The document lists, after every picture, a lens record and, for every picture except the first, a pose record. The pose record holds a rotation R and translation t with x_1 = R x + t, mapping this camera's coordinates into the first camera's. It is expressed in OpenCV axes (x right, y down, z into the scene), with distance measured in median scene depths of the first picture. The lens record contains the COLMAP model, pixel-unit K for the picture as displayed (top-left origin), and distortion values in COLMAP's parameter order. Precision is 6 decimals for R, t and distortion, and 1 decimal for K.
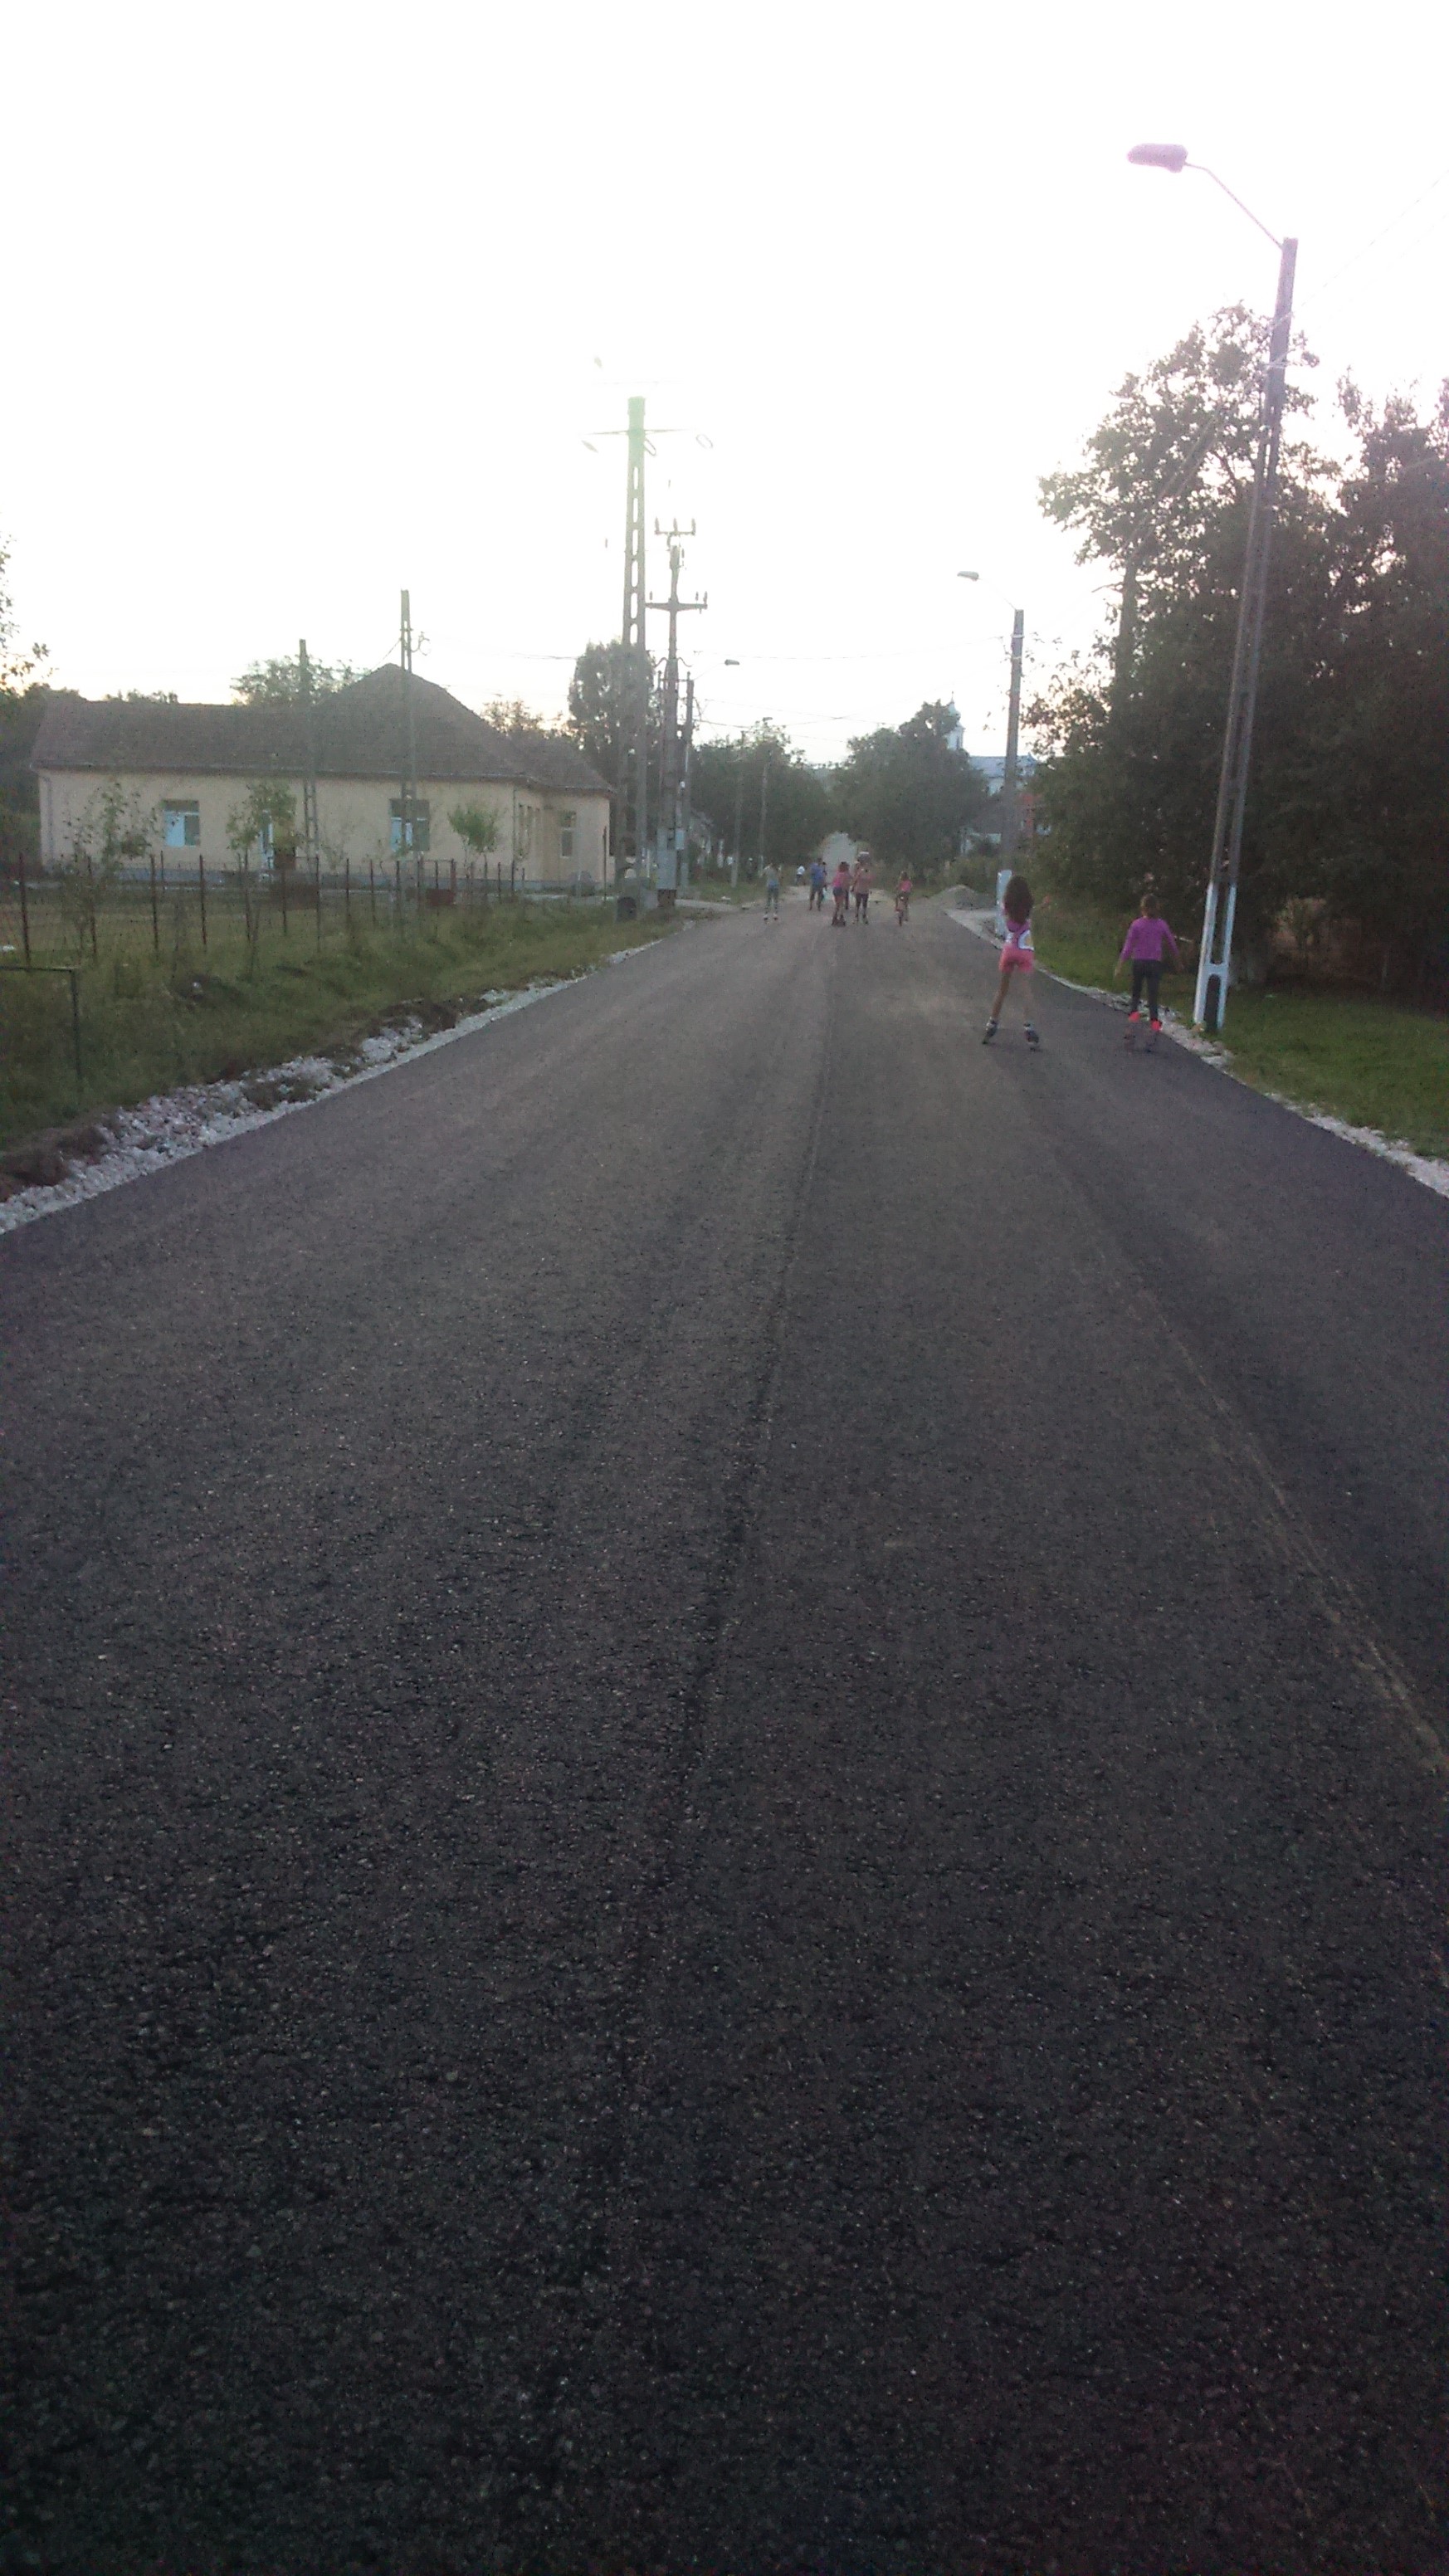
lens RADIAL K [[1807.1, 0, 649.5], [0, 1807.1, 1300.1], [0, 0, 1]] dist [0.004243, 0.003771]
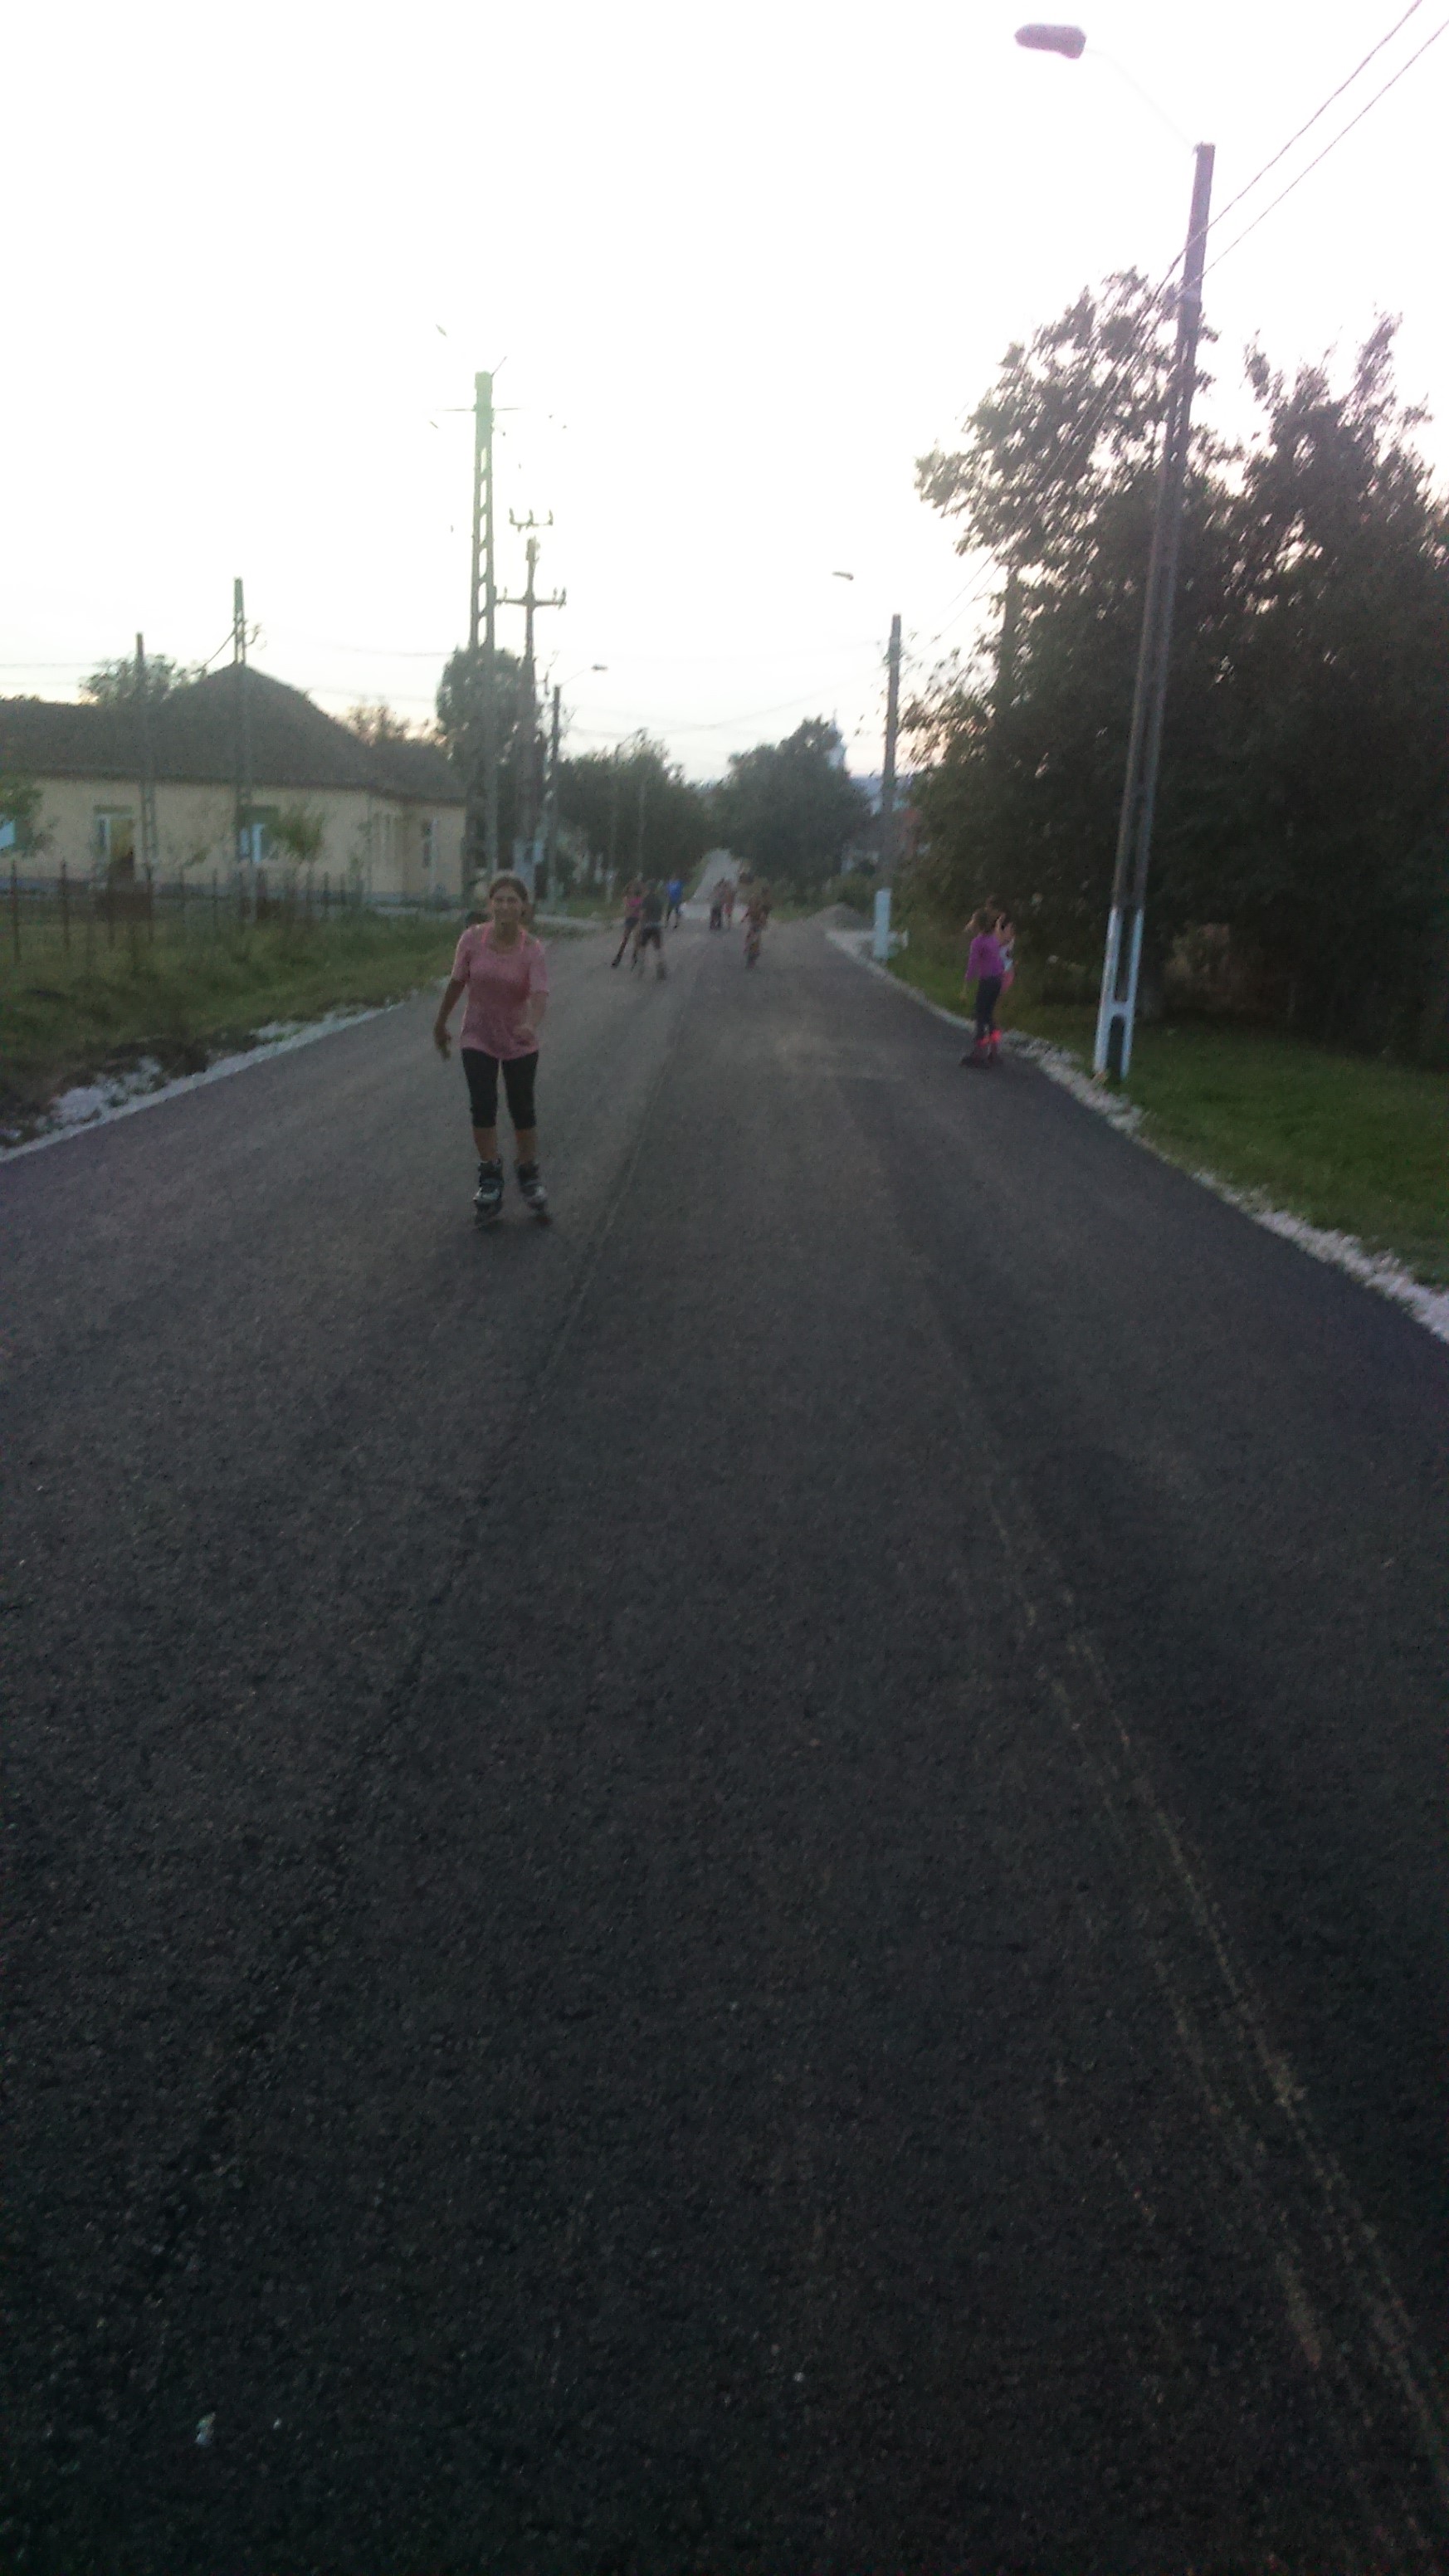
lens RADIAL K [[1807.1, 0, 649.5], [0, 1807.1, 1300.1], [0, 0, 1]] dist [0.004243, 0.003771]
pose [[0.998046, -0.000700, 0.062487, 0.025203], [0.001214, 0.999966, -0.008192, -0.024950], [-0.062479, 0.008252, 0.998012, 0.106776]]
